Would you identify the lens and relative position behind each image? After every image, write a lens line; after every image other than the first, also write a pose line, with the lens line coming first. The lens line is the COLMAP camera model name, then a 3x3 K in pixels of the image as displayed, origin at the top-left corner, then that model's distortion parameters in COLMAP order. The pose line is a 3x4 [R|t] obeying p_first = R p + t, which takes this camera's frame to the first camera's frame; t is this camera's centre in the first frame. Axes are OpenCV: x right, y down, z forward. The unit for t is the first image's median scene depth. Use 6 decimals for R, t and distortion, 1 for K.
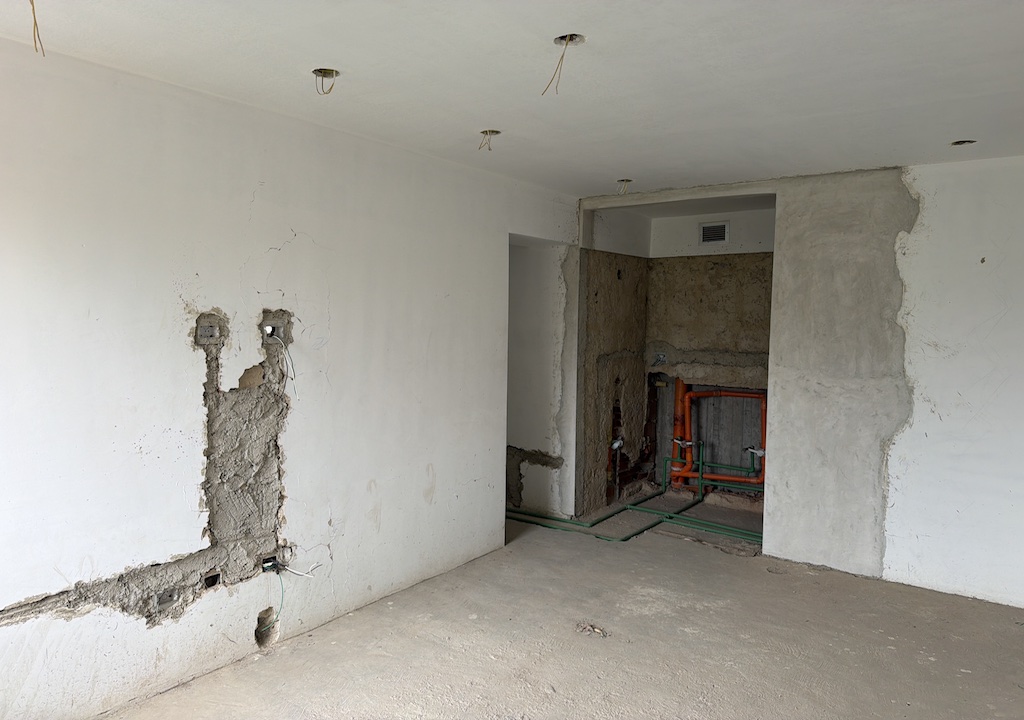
lens RADIAL K [[728.2, 0, 513.6], [0, 728.2, 362.8], [0, 0, 1]] dist [0.025383, -0.023526]
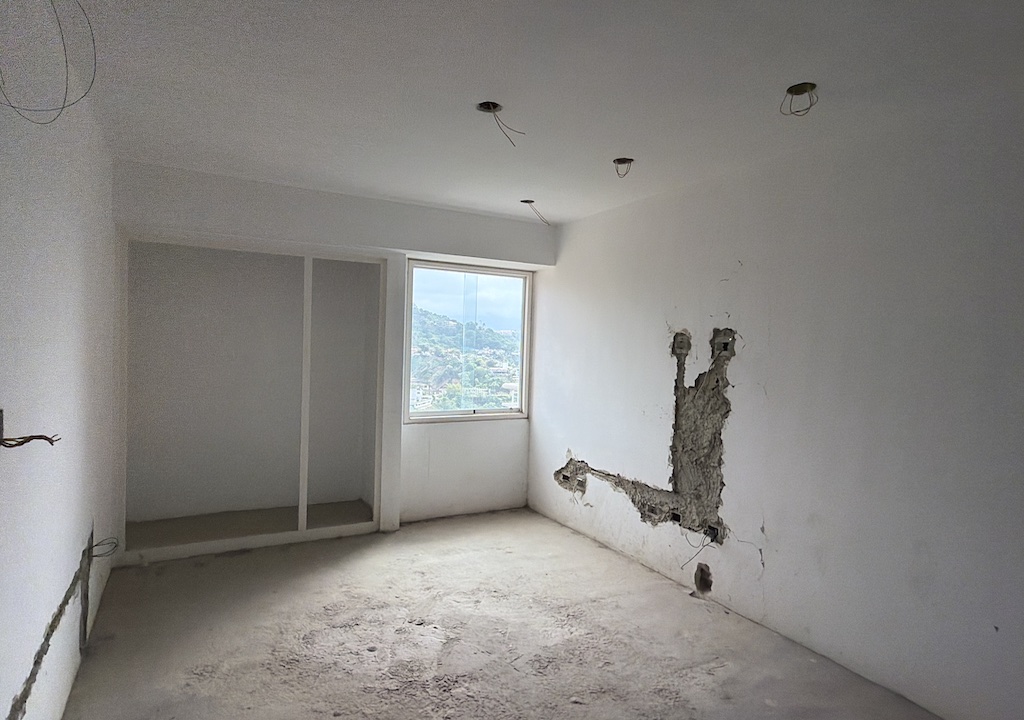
lens RADIAL K [[612.5, 0, 511.2], [0, 612.5, 357.3], [0, 0, 1]] dist [-0.000870, 0.000125]
pose [[-0.459003, -0.003124, -0.888429, 0.819772], [-0.083755, 0.995692, 0.039770, -0.038097], [0.884478, 0.092665, -0.457287, 1.244502]]
